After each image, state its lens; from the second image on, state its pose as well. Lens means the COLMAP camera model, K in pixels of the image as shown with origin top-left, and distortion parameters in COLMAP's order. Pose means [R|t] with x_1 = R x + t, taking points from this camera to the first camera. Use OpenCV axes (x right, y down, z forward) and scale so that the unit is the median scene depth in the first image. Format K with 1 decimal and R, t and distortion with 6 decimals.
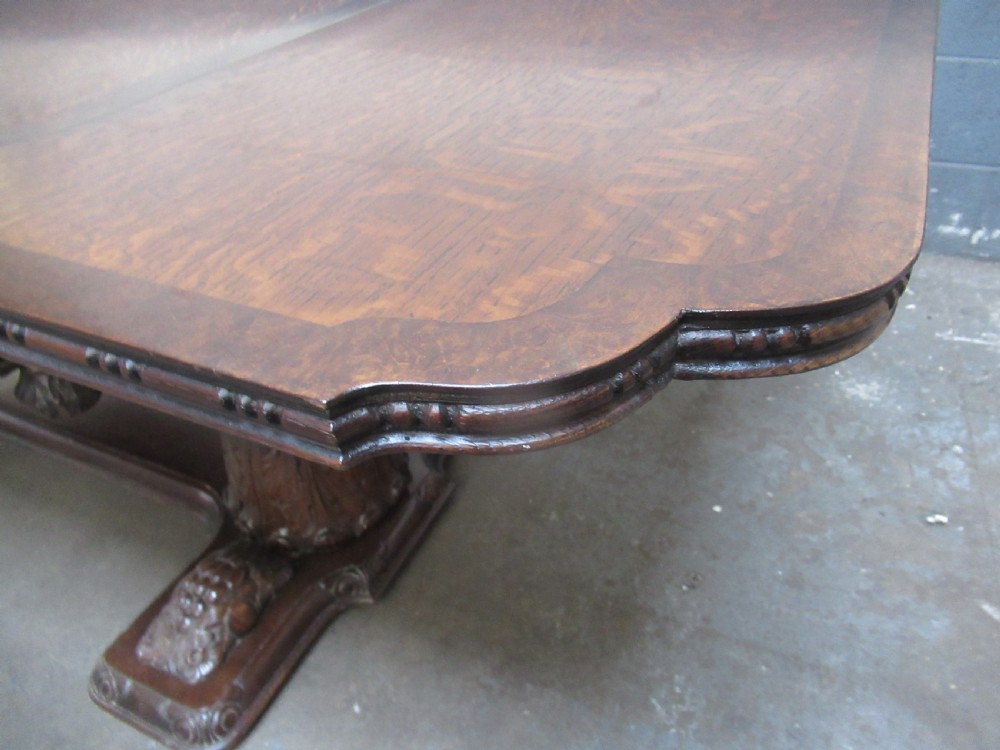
lens RADIAL K [[760.1, 0, 492.0], [0, 760.1, 371.6], [0, 0, 1]] dist [0.000843, 0.002570]
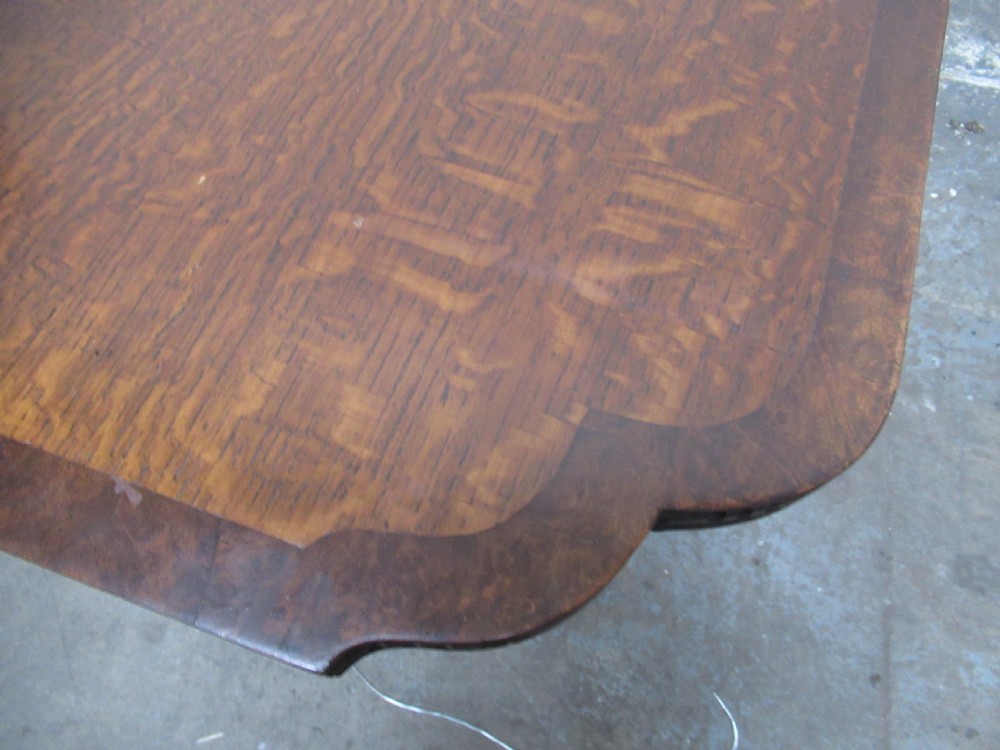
lens RADIAL K [[760.1, 0, 492.0], [0, 760.1, 371.6], [0, 0, 1]] dist [0.000843, 0.002570]
pose [[0.993430, -0.071326, 0.089501, -0.038551], [0.024909, 0.898044, 0.439200, -0.576996], [-0.111702, -0.434085, 0.893920, 0.176289]]
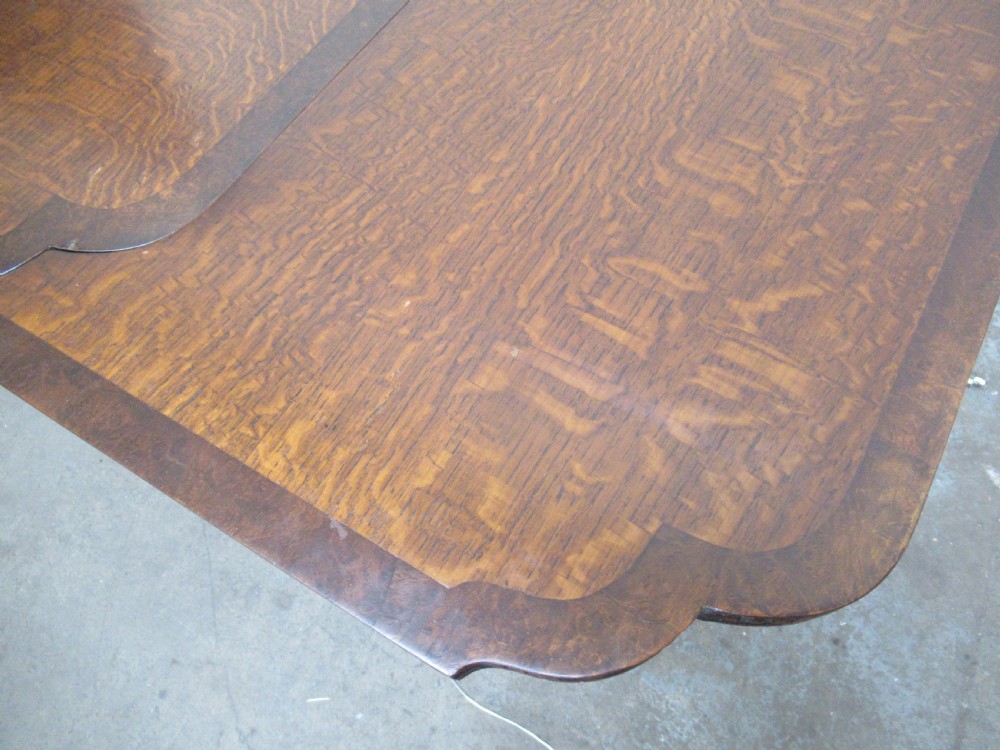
lens RADIAL K [[768.6, 0, 487.4], [0, 768.6, 372.6], [0, 0, 1]] dist [0.003053, 0.001724]
pose [[0.995158, 0.066350, -0.072508, -0.055455], [-0.028451, 0.900630, 0.433655, -0.888321], [0.094076, -0.429492, 0.898157, -0.089491]]
